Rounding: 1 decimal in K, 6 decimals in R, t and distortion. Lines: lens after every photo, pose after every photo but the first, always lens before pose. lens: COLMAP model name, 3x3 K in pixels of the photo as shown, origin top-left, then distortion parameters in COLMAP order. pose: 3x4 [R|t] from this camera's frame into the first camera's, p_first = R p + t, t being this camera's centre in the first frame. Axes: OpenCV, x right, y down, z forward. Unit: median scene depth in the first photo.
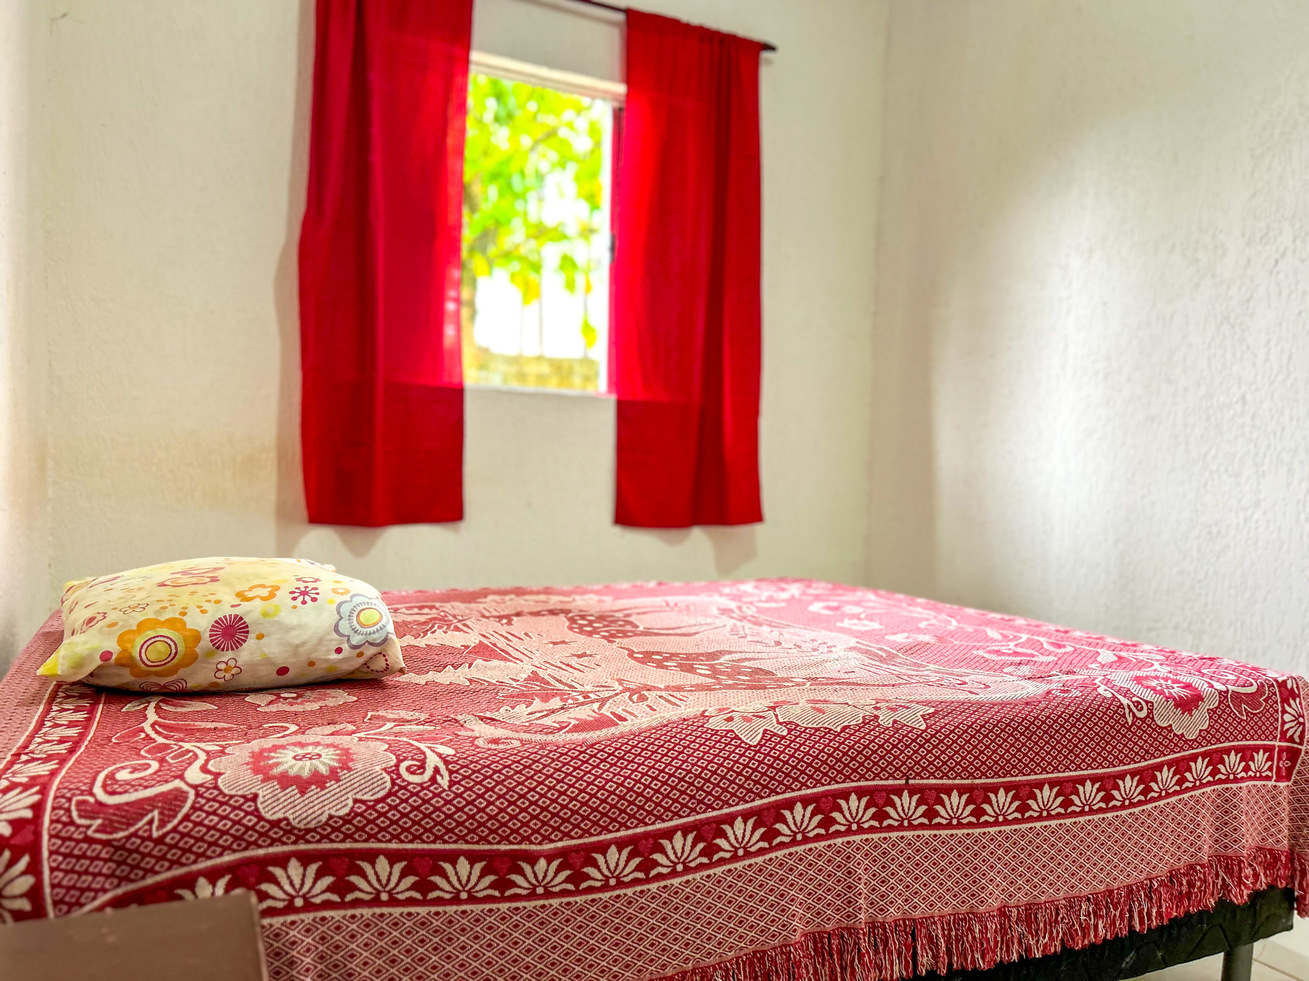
lens RADIAL K [[991.0, 0, 654.5], [0, 991.0, 490.5], [0, 0, 1]] dist [0.006941, -0.009779]
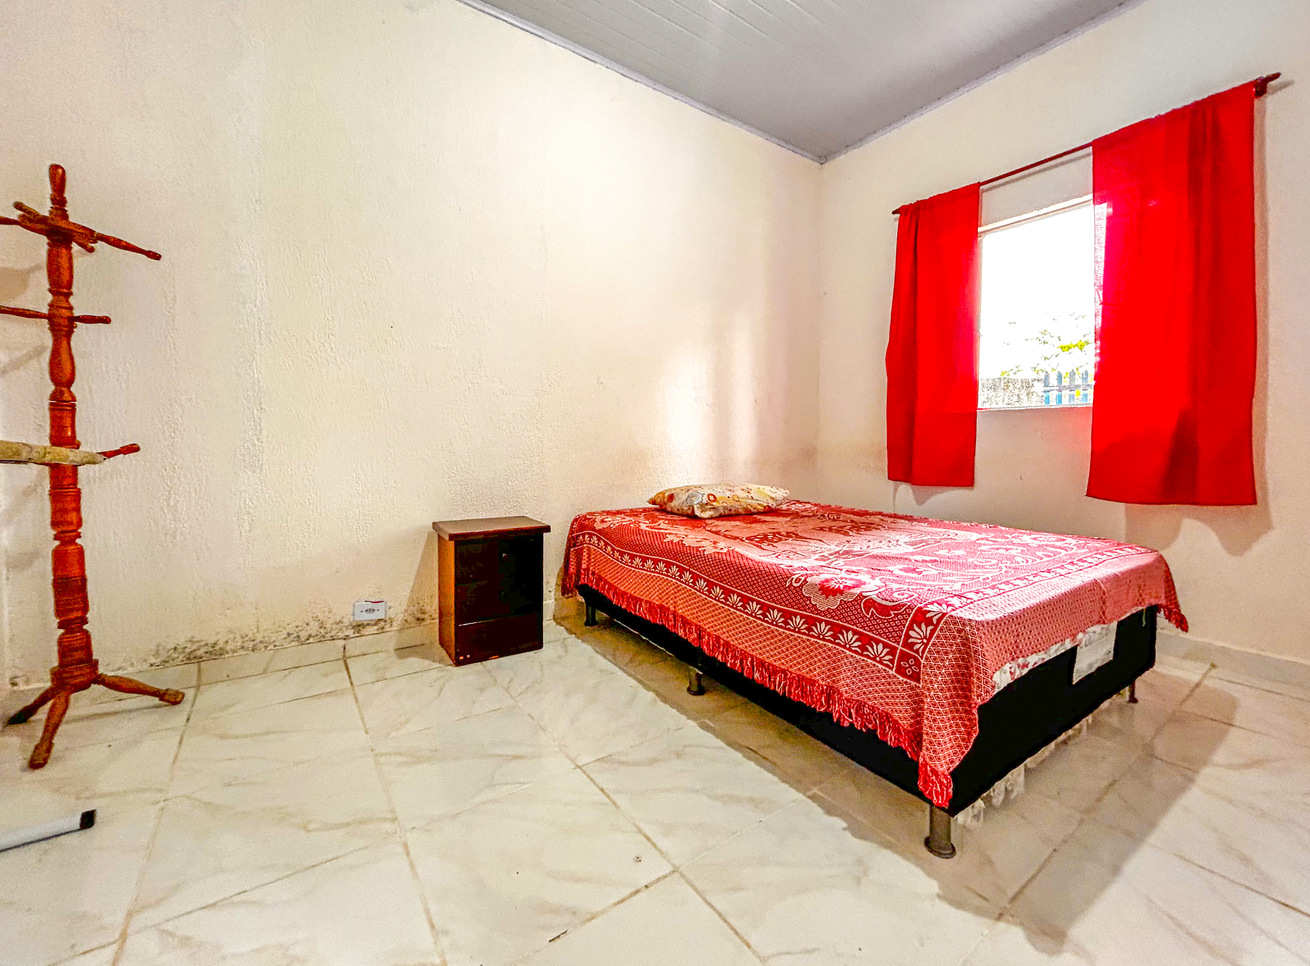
lens RADIAL K [[550.0, 0, 659.6], [0, 550.0, 466.7], [0, 0, 1]] dist [-0.002806, -0.000426]
pose [[0.151653, 0.021098, -0.988209, 1.416278], [-0.032119, 0.999349, 0.016407, -0.004229], [0.987912, 0.029252, 0.152232, 0.564323]]
